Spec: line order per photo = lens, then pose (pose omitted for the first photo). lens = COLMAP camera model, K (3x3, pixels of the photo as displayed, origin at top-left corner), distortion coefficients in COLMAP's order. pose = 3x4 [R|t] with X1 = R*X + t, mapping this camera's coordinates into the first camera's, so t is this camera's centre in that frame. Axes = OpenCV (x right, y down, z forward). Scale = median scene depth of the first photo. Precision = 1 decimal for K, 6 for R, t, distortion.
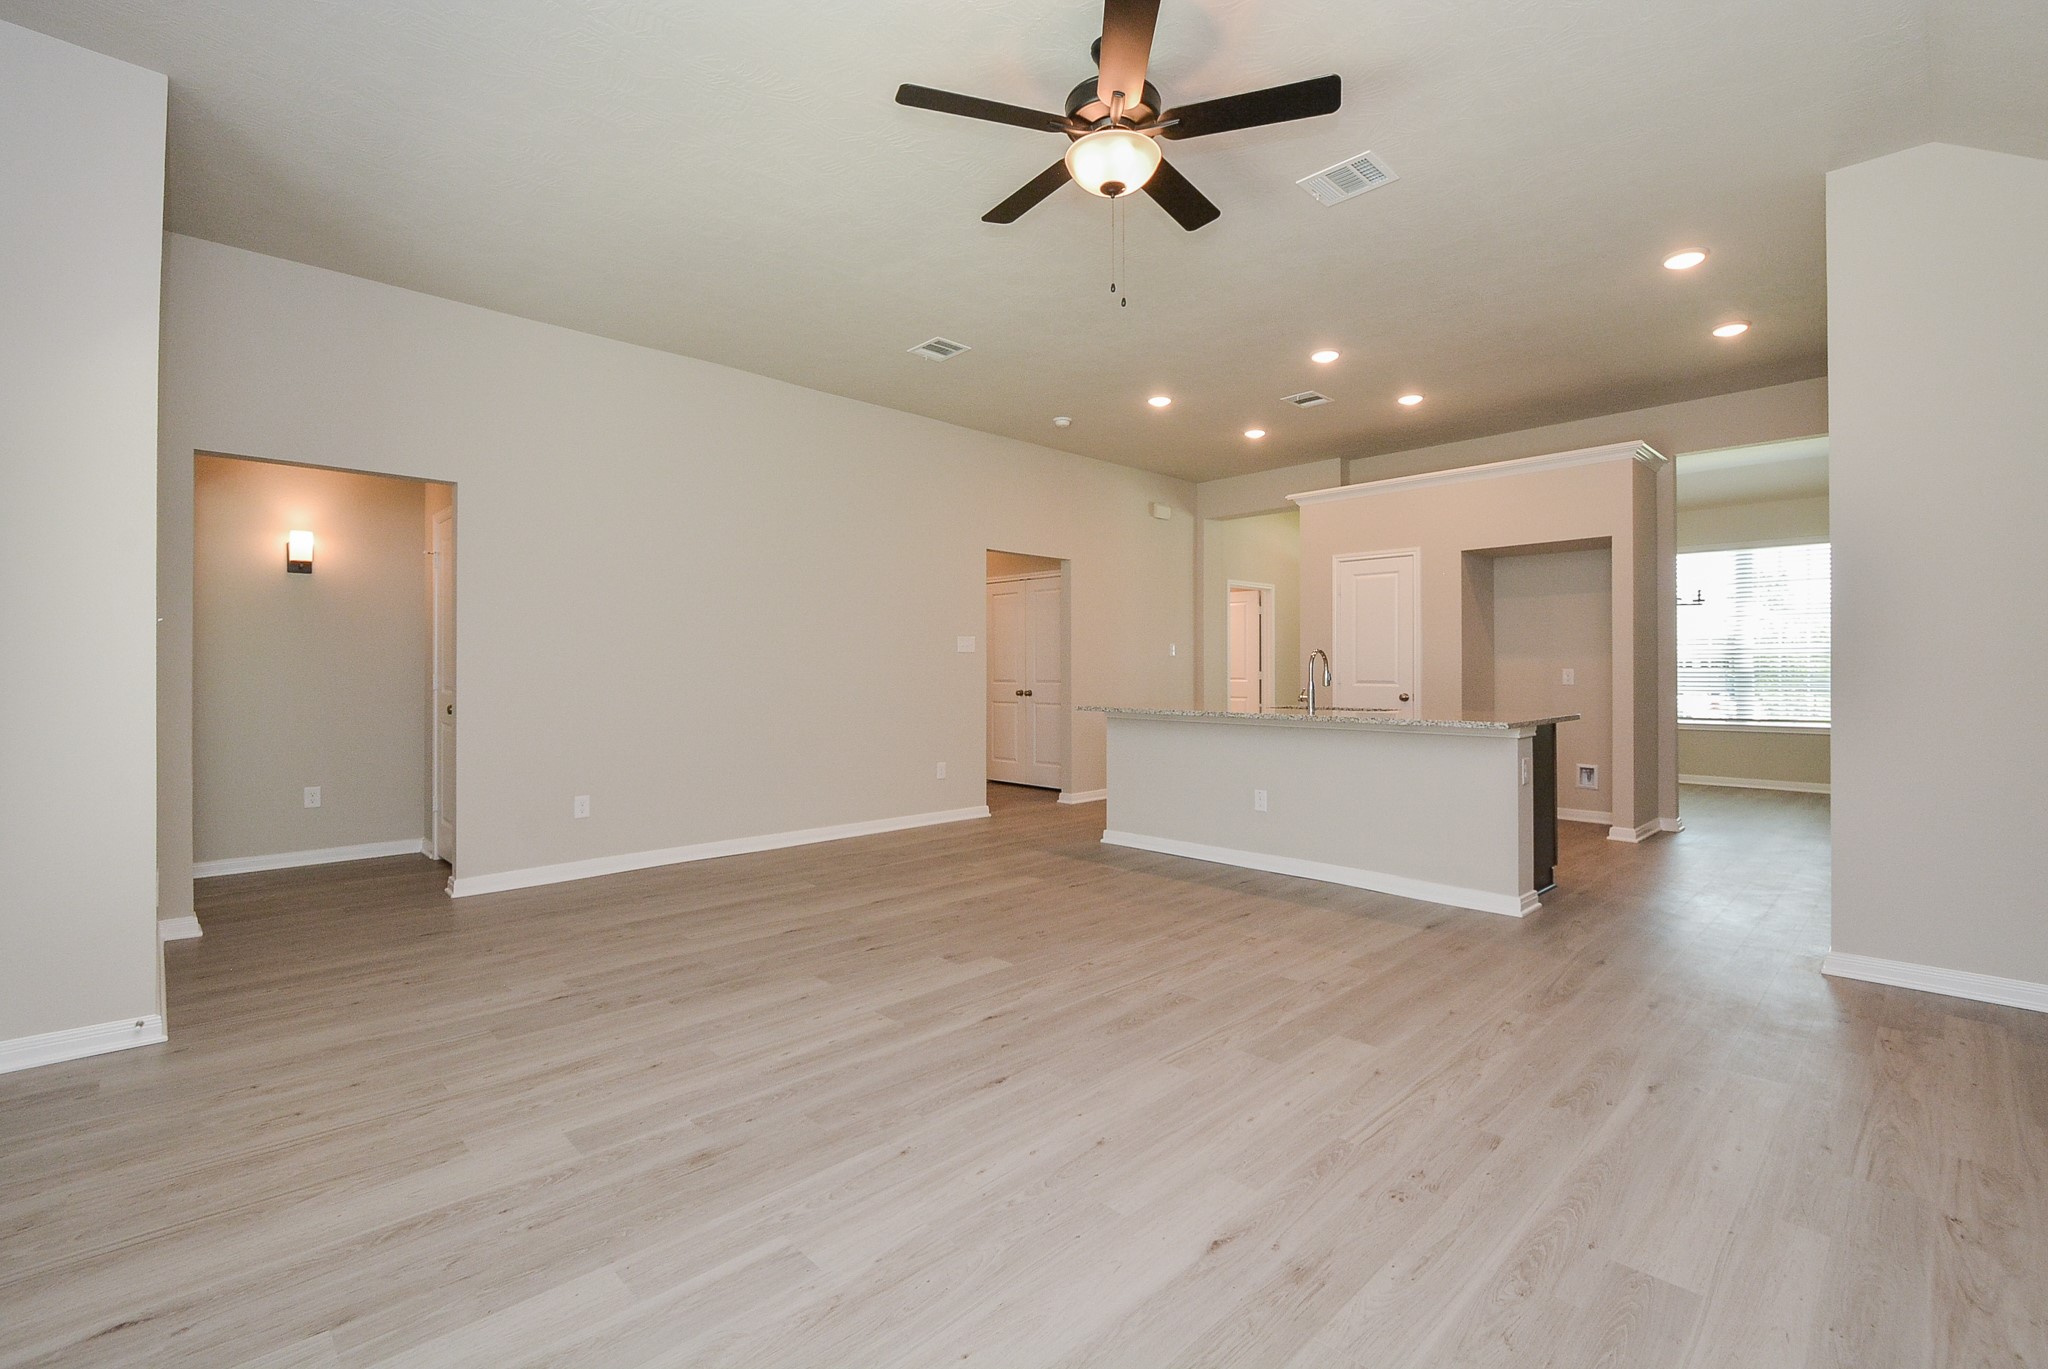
lens RADIAL K [[896.3, 0, 1029.9], [0, 896.3, 668.8], [0, 0, 1]] dist [0.007210, -0.008217]
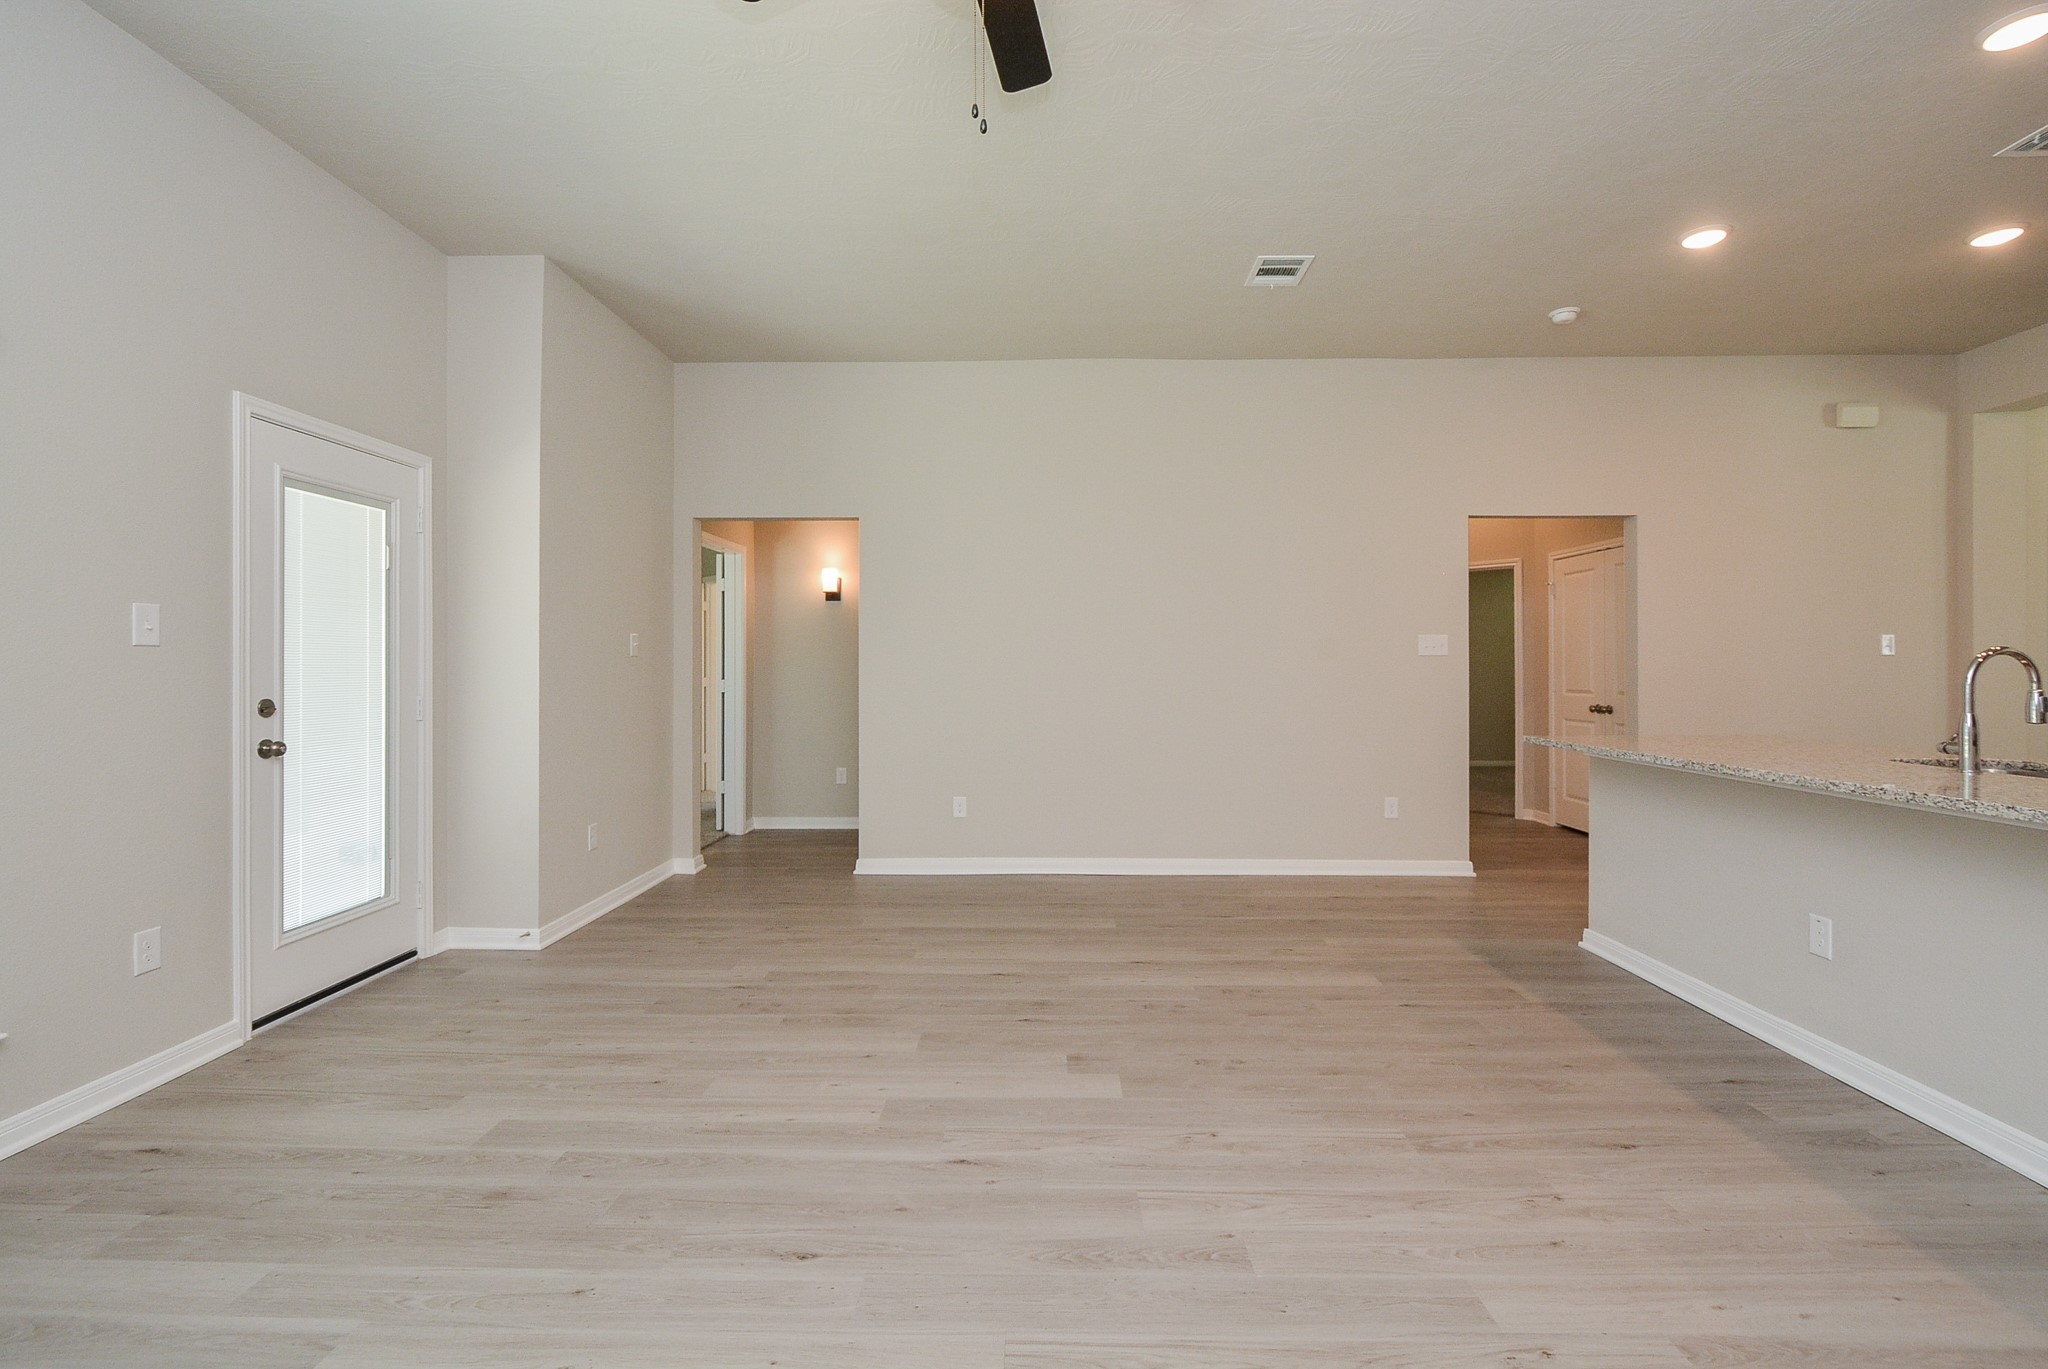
lens RADIAL K [[896.3, 0, 1029.9], [0, 896.3, 668.8], [0, 0, 1]] dist [0.007210, -0.008217]
pose [[0.705331, 0.000162, -0.708878, 0.342460], [0.001946, 0.999996, 0.002165, -0.013900], [0.708876, -0.002907, 0.705328, 0.337889]]
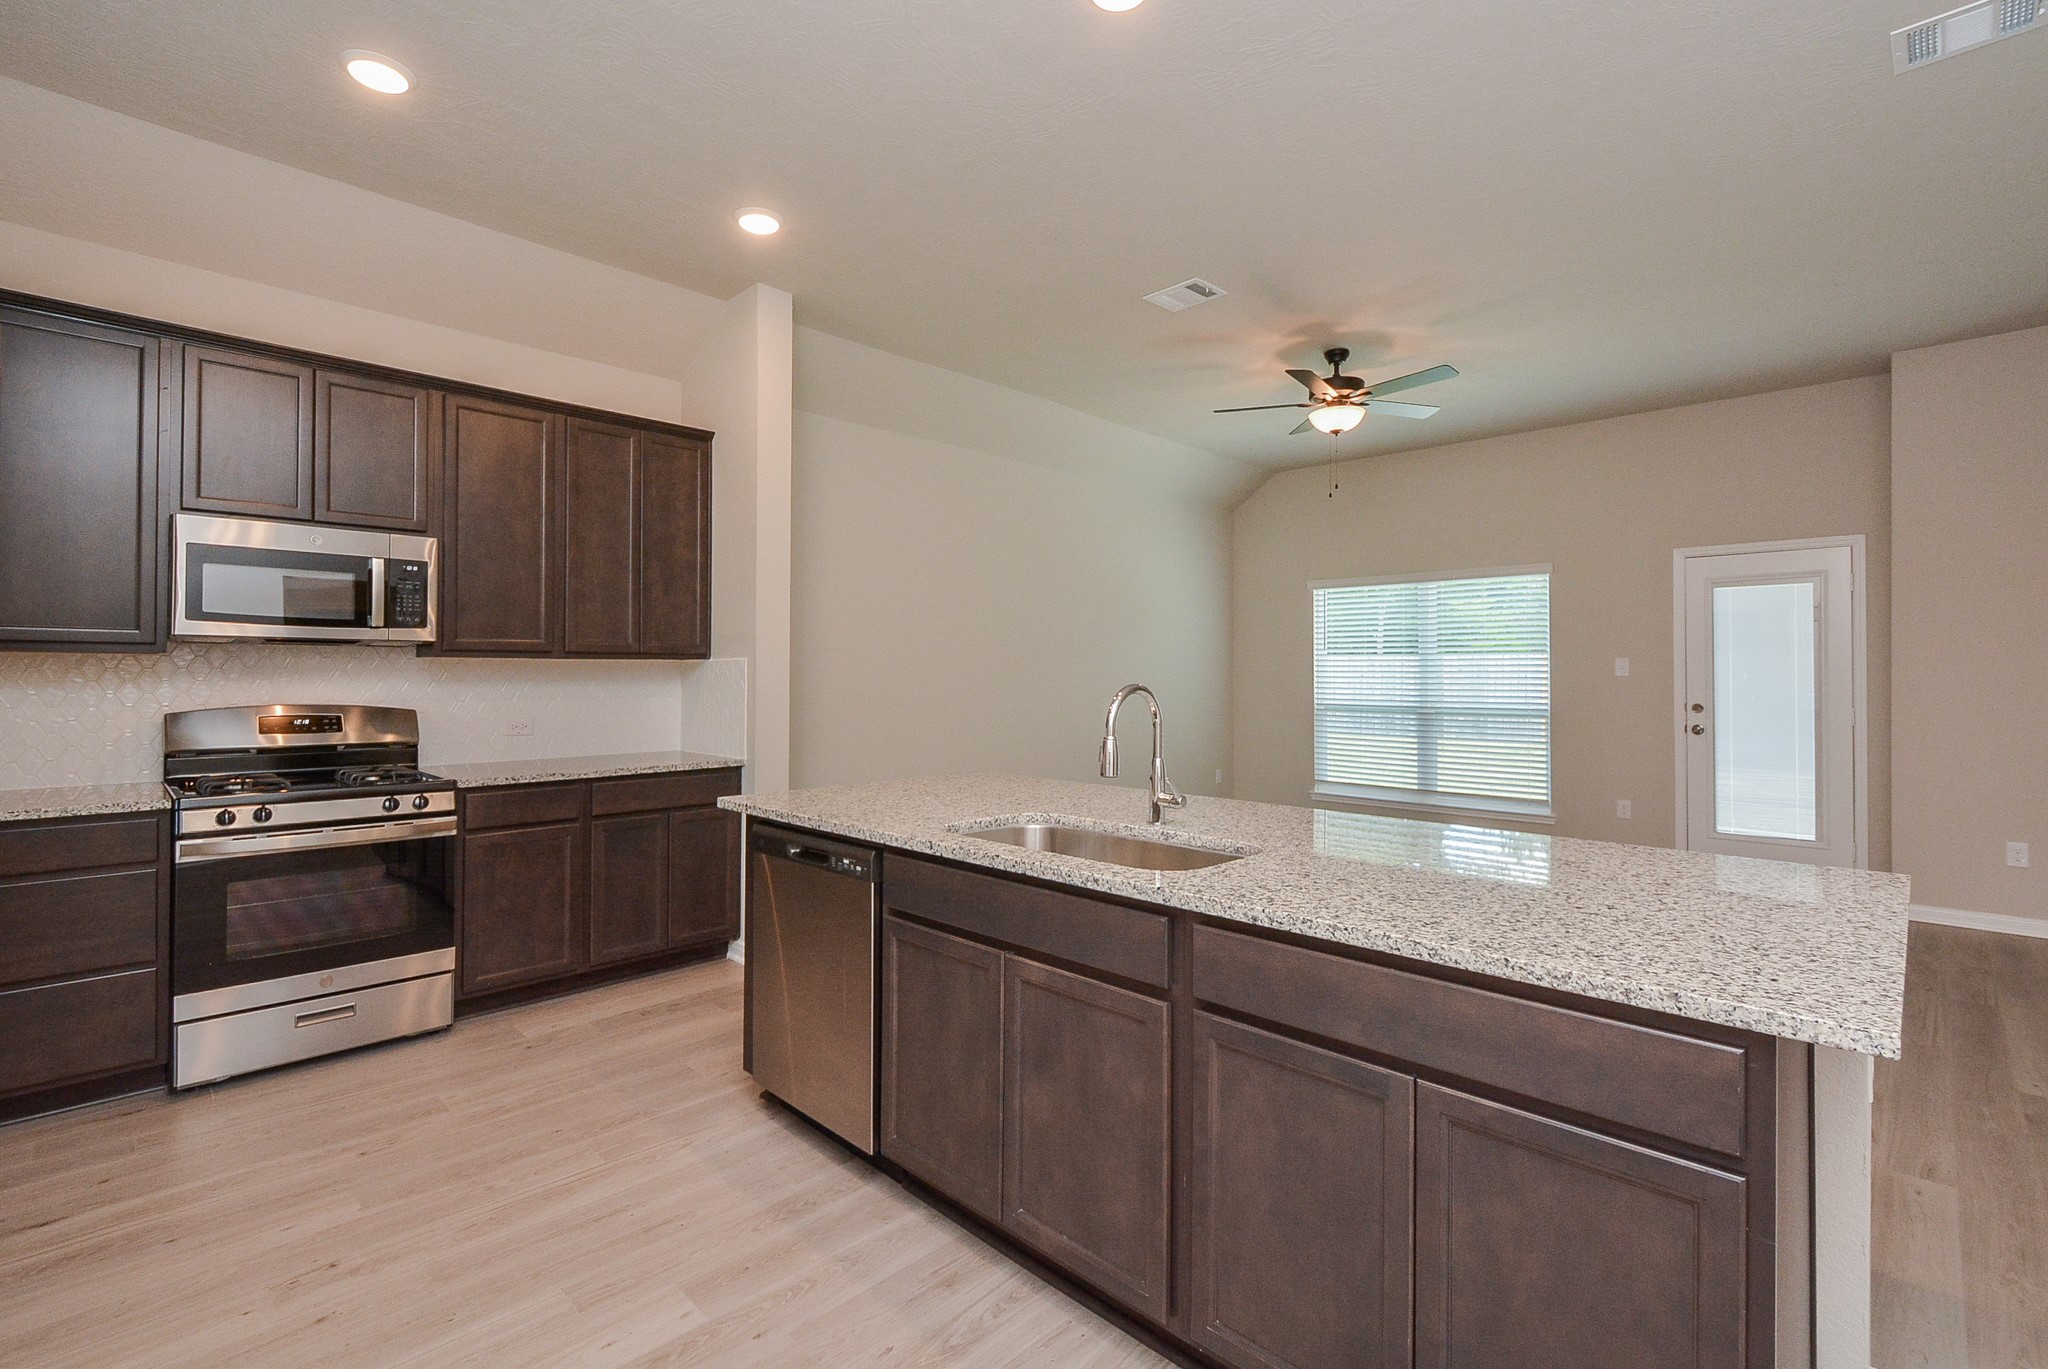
lens RADIAL K [[918.4, 0, 1047.4], [0, 918.4, 656.9], [0, 0, 1]] dist [0.026843, -0.008944]
pose [[-0.999234, -0.004668, -0.038861, 0.436938], [-0.004201, 0.999918, -0.012110, -0.036431], [0.038914, -0.011938, -0.999171, 1.663331]]
